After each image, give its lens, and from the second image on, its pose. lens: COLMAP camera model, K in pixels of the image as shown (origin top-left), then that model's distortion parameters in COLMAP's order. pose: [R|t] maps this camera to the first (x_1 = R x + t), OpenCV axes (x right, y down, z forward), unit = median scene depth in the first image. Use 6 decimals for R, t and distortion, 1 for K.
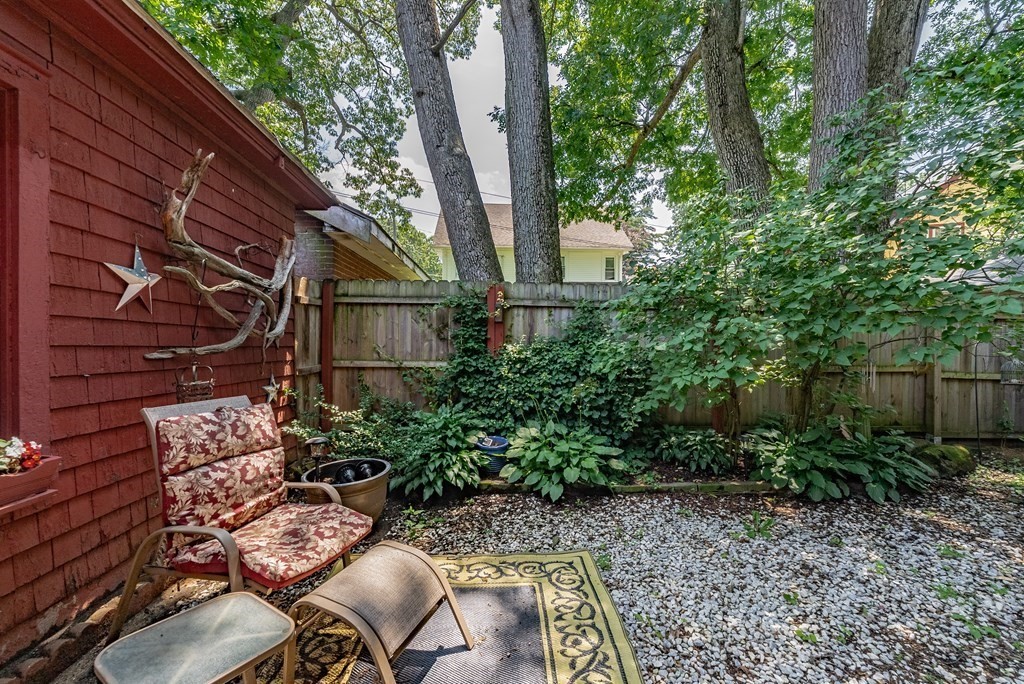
lens RADIAL K [[431.5, 0, 521.1], [0, 431.5, 345.3], [0, 0, 1]] dist [-0.002631, -0.000973]
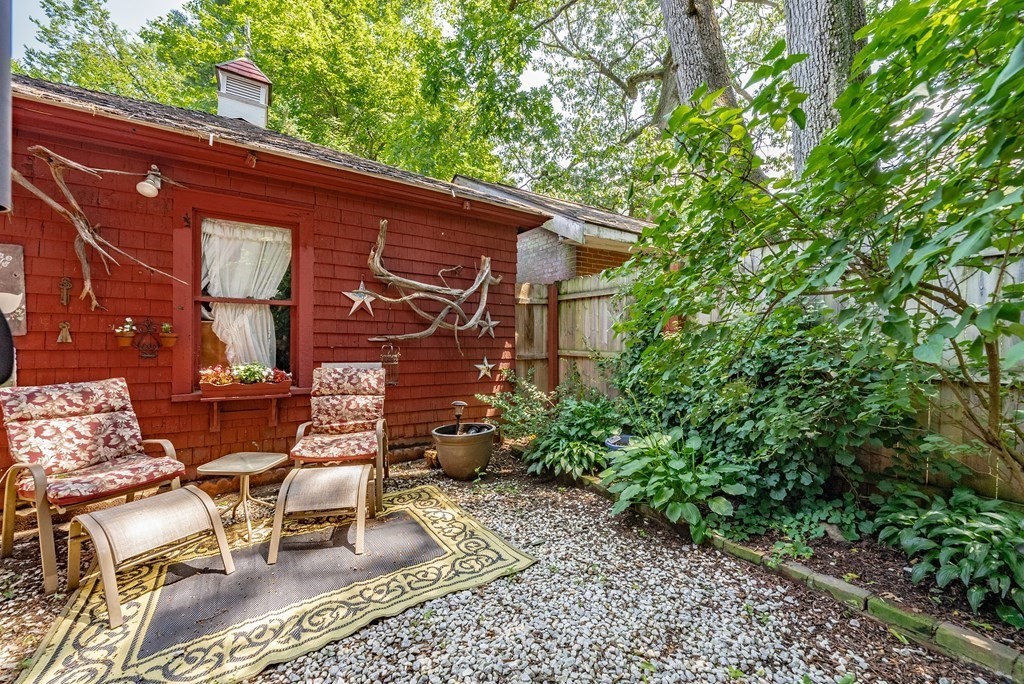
lens RADIAL K [[431.5, 0, 514.3], [0, 431.5, 344.8], [0, 0, 1]] dist [-0.002631, -0.000973]
pose [[0.494386, 0.005472, -0.869225, 0.839272], [-0.007814, 0.999968, 0.001851, 0.032174], [0.869207, 0.005877, 0.494413, 0.496950]]
